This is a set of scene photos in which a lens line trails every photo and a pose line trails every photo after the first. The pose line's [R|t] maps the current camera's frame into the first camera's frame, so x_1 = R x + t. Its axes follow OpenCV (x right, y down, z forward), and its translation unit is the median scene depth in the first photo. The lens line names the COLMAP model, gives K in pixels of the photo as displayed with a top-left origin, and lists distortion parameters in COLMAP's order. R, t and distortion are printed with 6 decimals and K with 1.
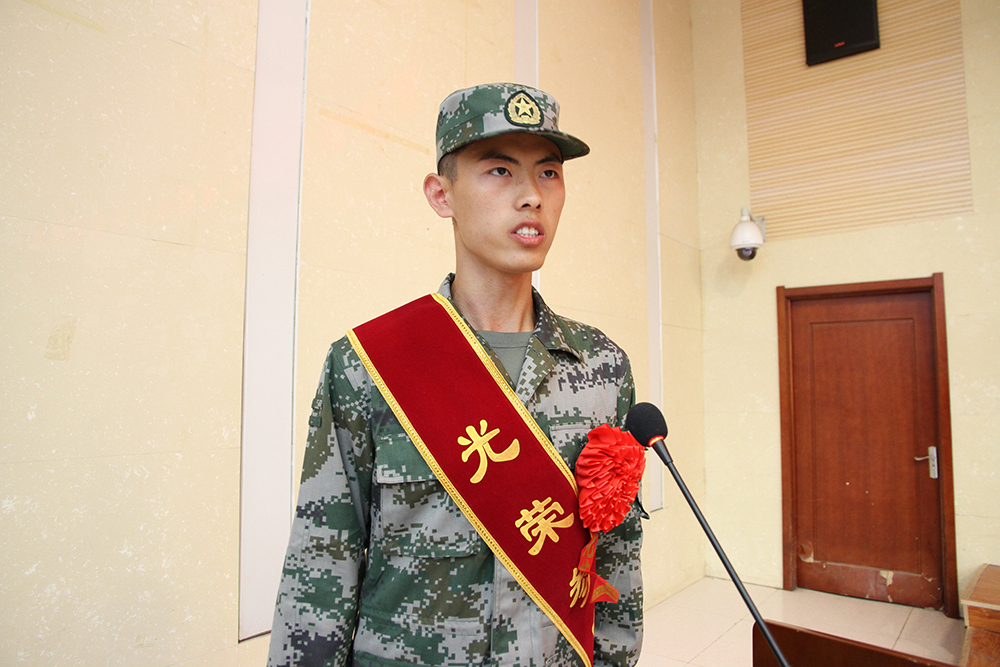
lens RADIAL K [[696.0, 0, 500.0], [0, 696.0, 333.5], [0, 0, 1]] dist [-0.001482, 0.000924]
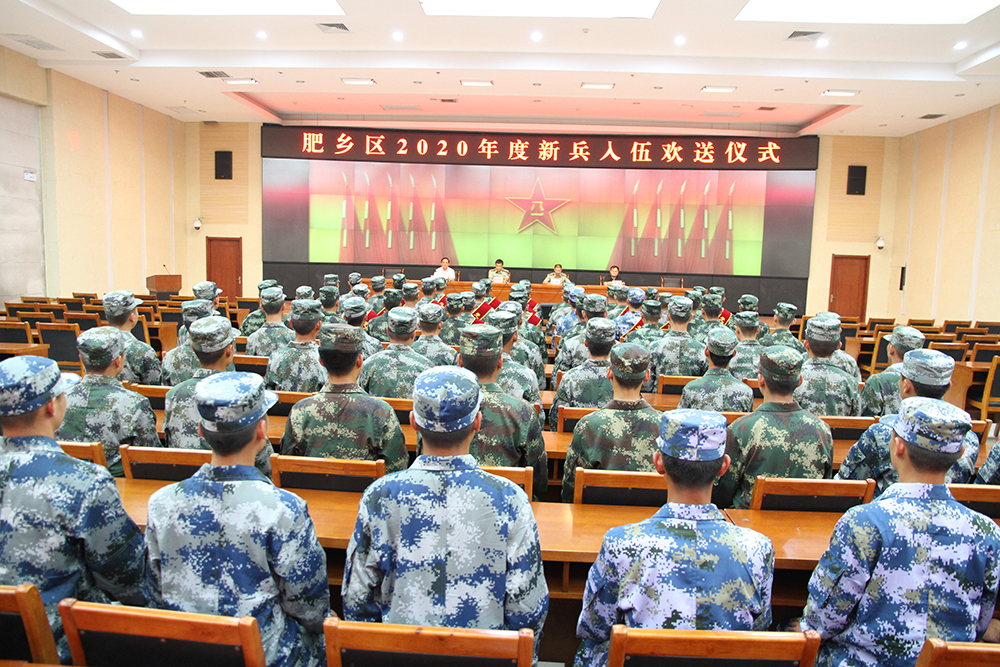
lens RADIAL K [[740.7, 0, 500.0], [0, 740.7, 333.5], [0, 0, 1]] dist [-0.001069, -0.000886]
pose [[0.810546, -0.028859, 0.584964, -0.750966], [-0.075182, 0.985395, 0.152789, -0.297485], [-0.580829, -0.167822, 0.796538, -3.524677]]
